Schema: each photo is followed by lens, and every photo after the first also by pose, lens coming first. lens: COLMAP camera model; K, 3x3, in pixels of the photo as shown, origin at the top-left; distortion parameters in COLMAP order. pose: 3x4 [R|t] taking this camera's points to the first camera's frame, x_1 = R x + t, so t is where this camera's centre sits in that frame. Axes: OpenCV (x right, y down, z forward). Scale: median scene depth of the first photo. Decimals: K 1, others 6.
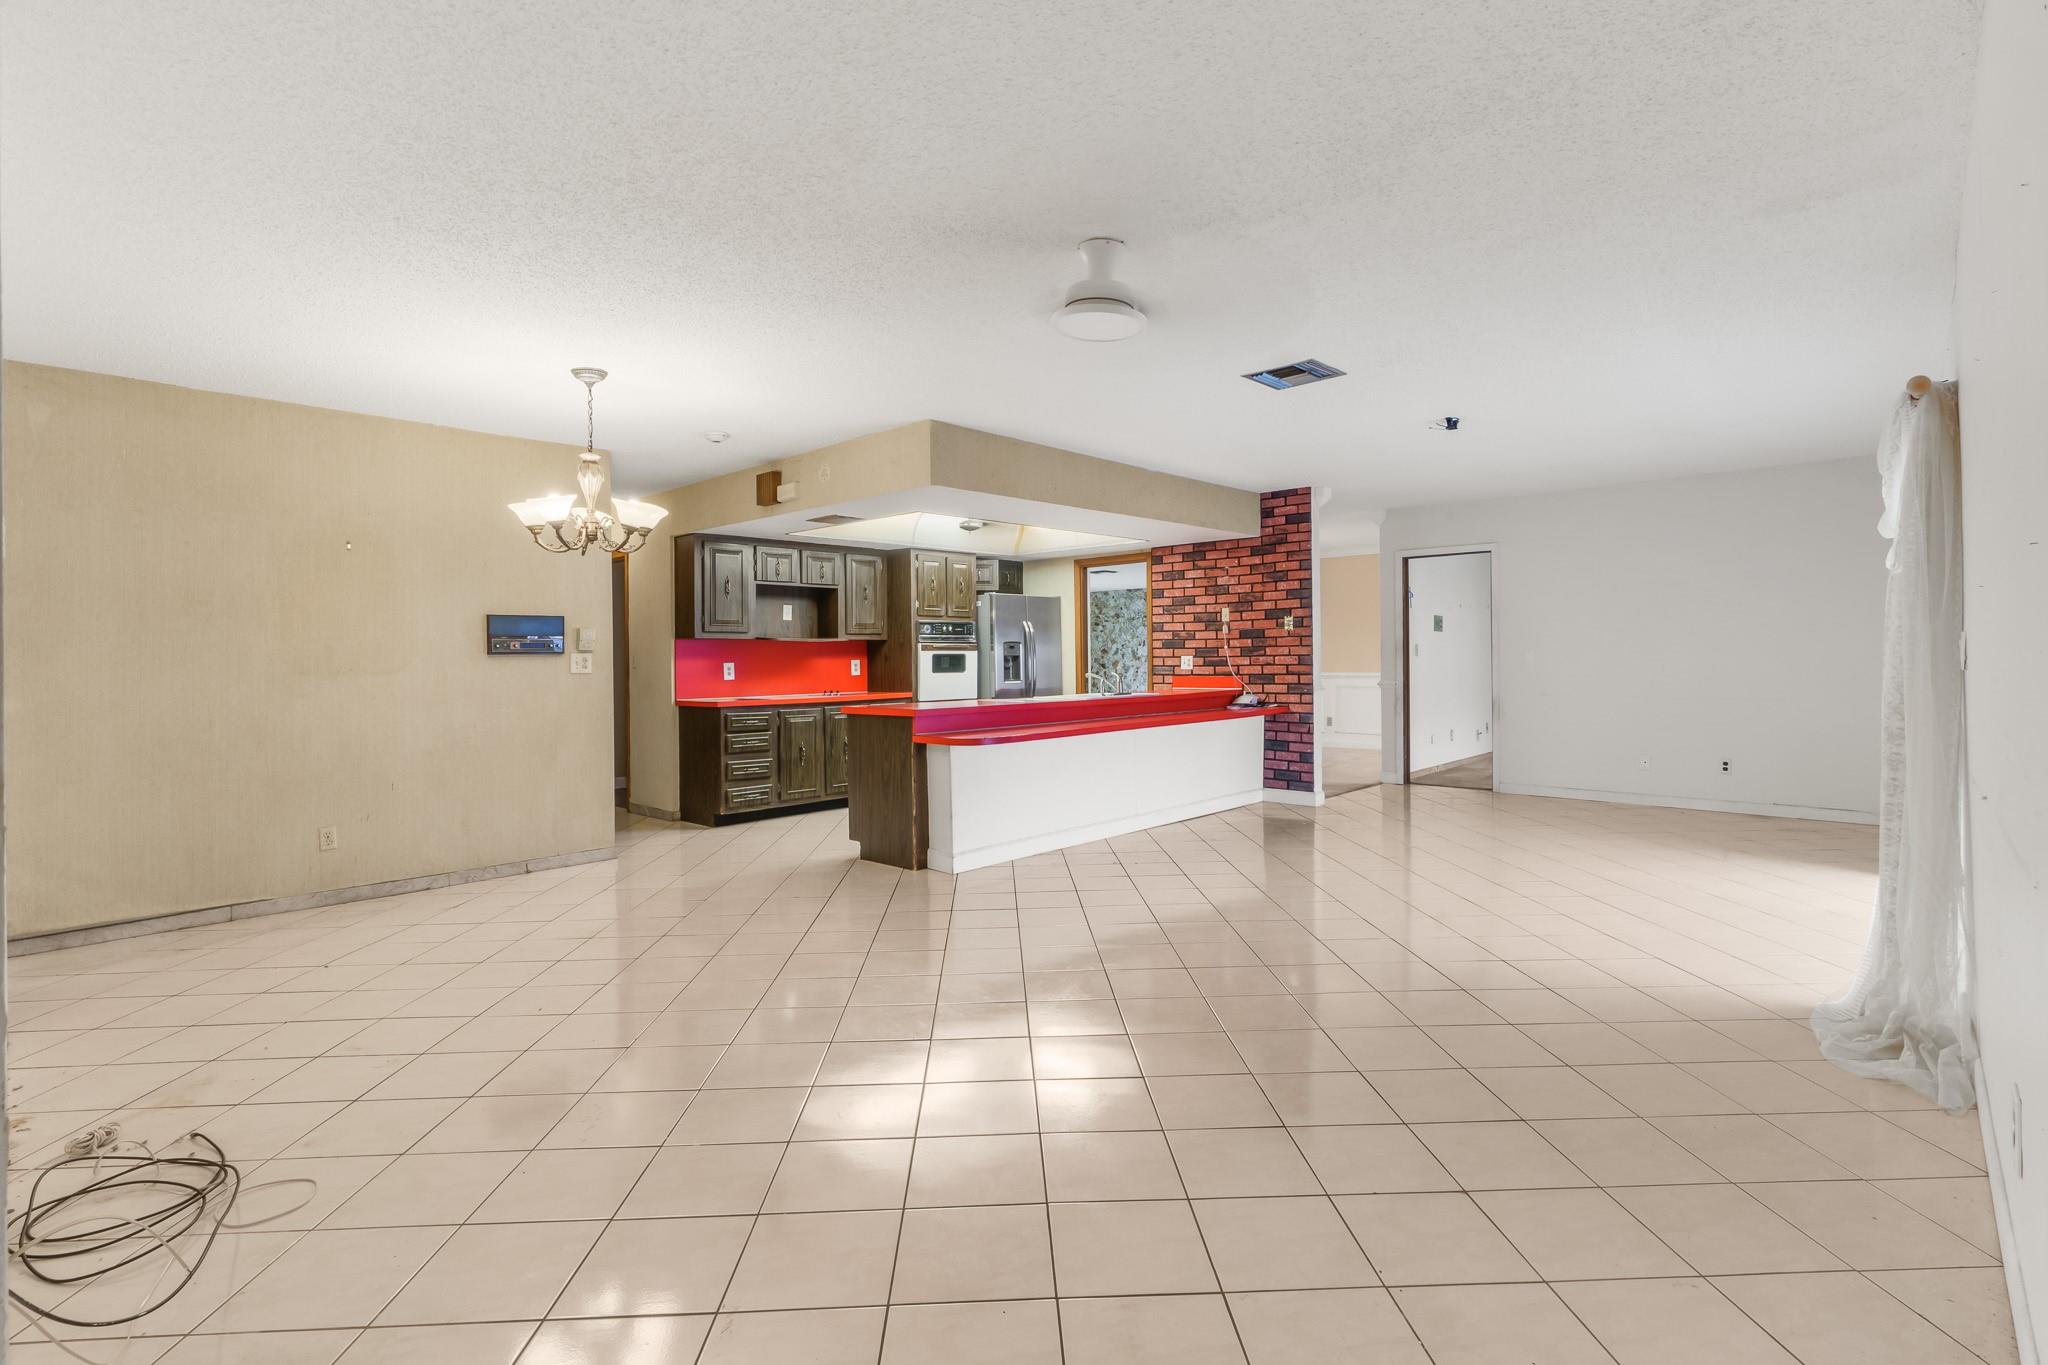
lens RADIAL K [[957.1, 0, 1031.2], [0, 957.1, 651.5], [0, 0, 1]] dist [-0.018178, 0.000602]
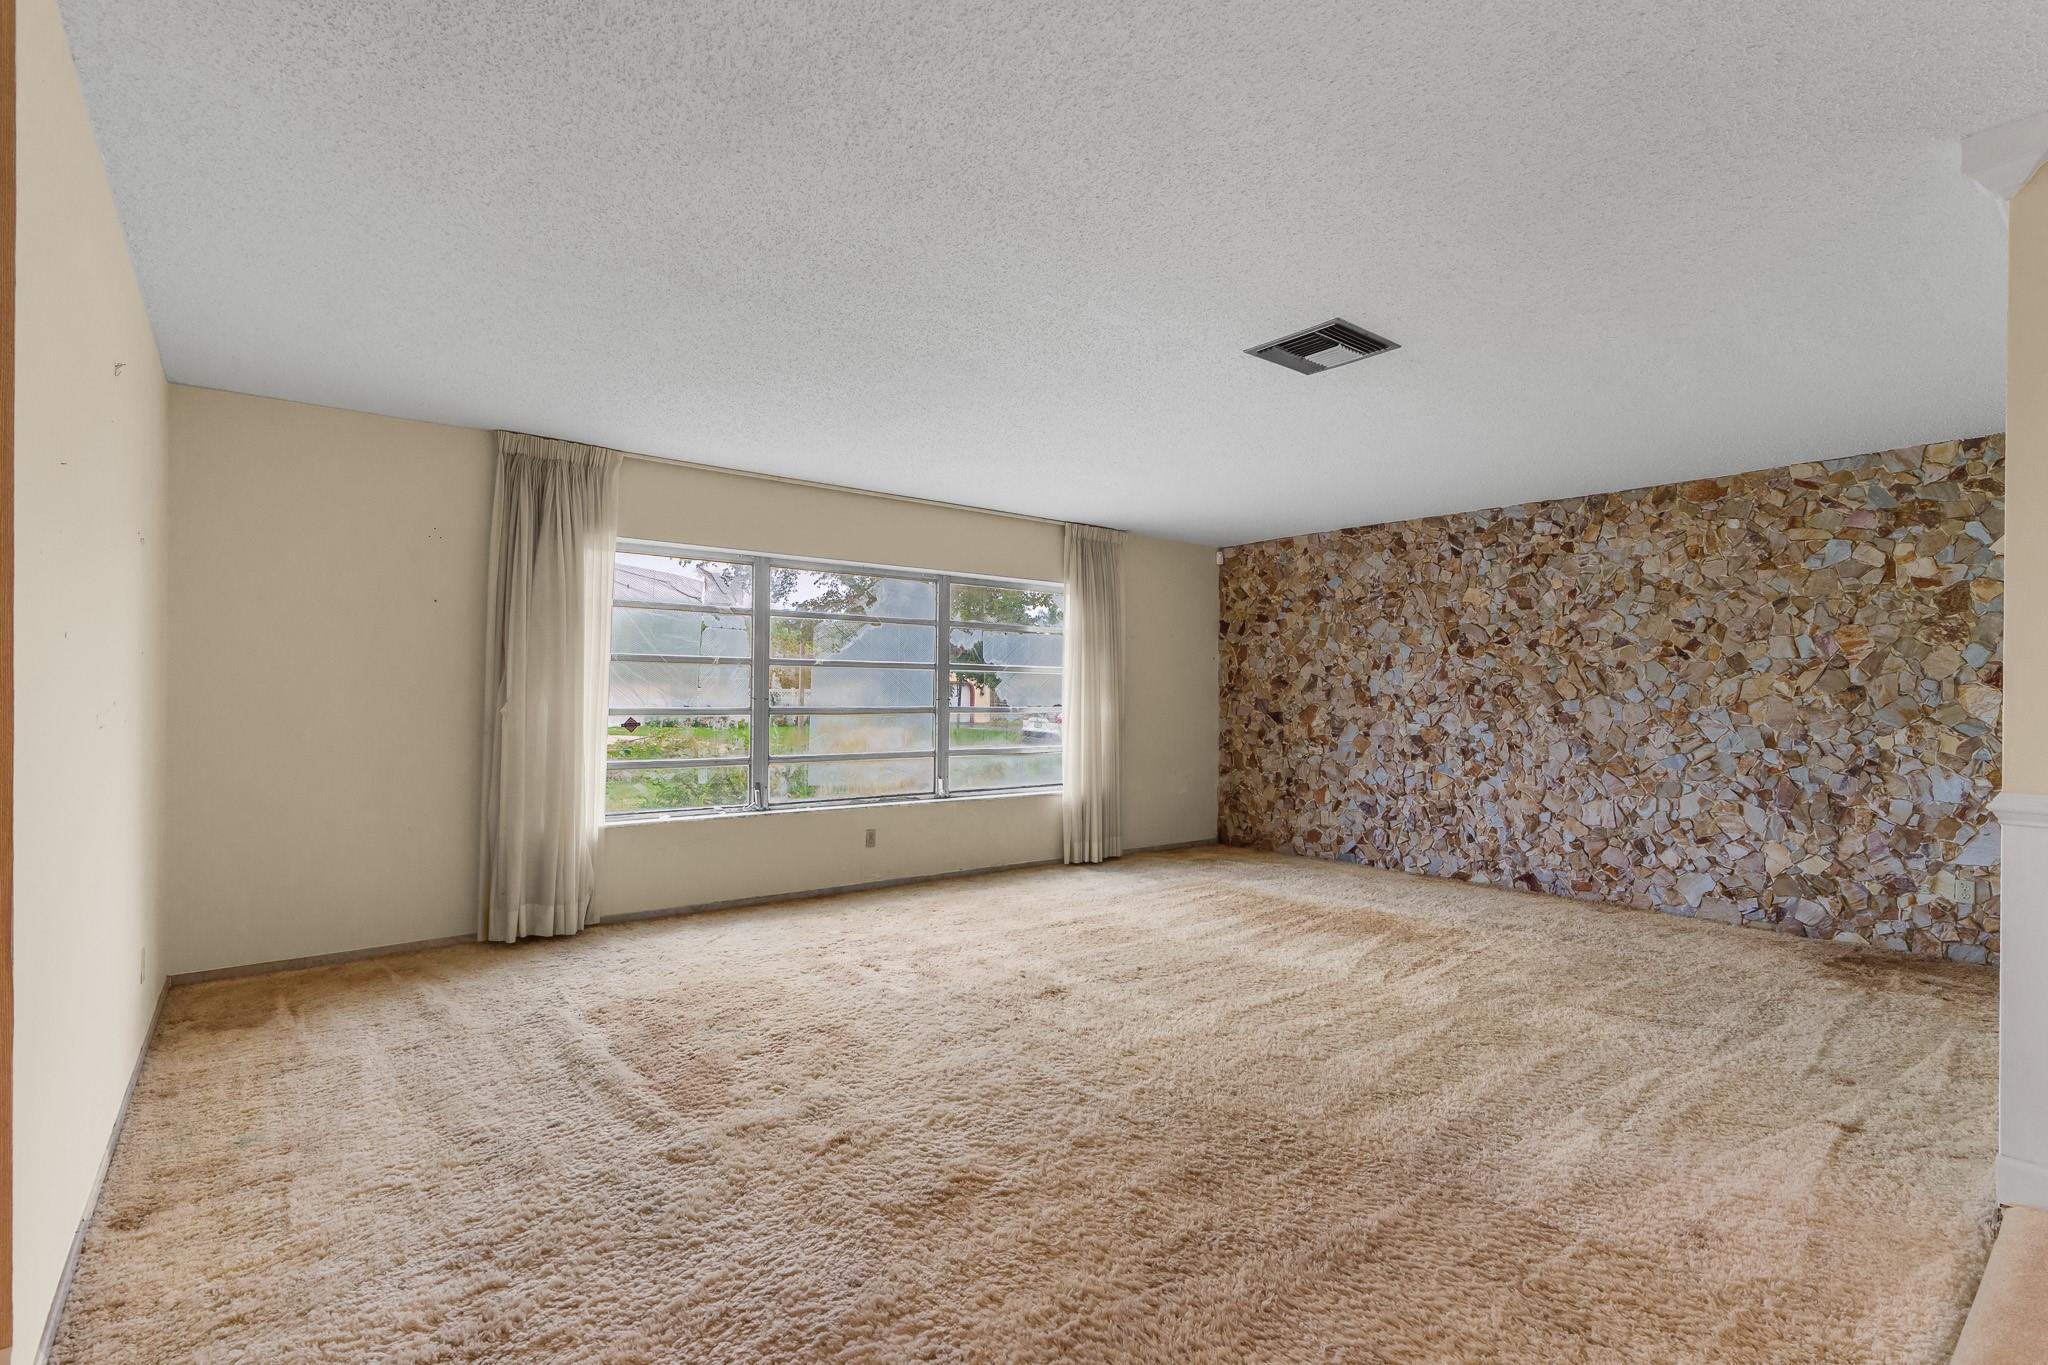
lens RADIAL K [[966.3, 0, 1024.7], [0, 966.3, 691.7], [0, 0, 1]] dist [-0.002551, -0.000202]
pose [[0.989721, 0.020544, -0.141530, 0.062419], [-0.020521, 0.999788, 0.001627, 0.013173], [0.141534, 0.001294, 0.989933, 1.371358]]
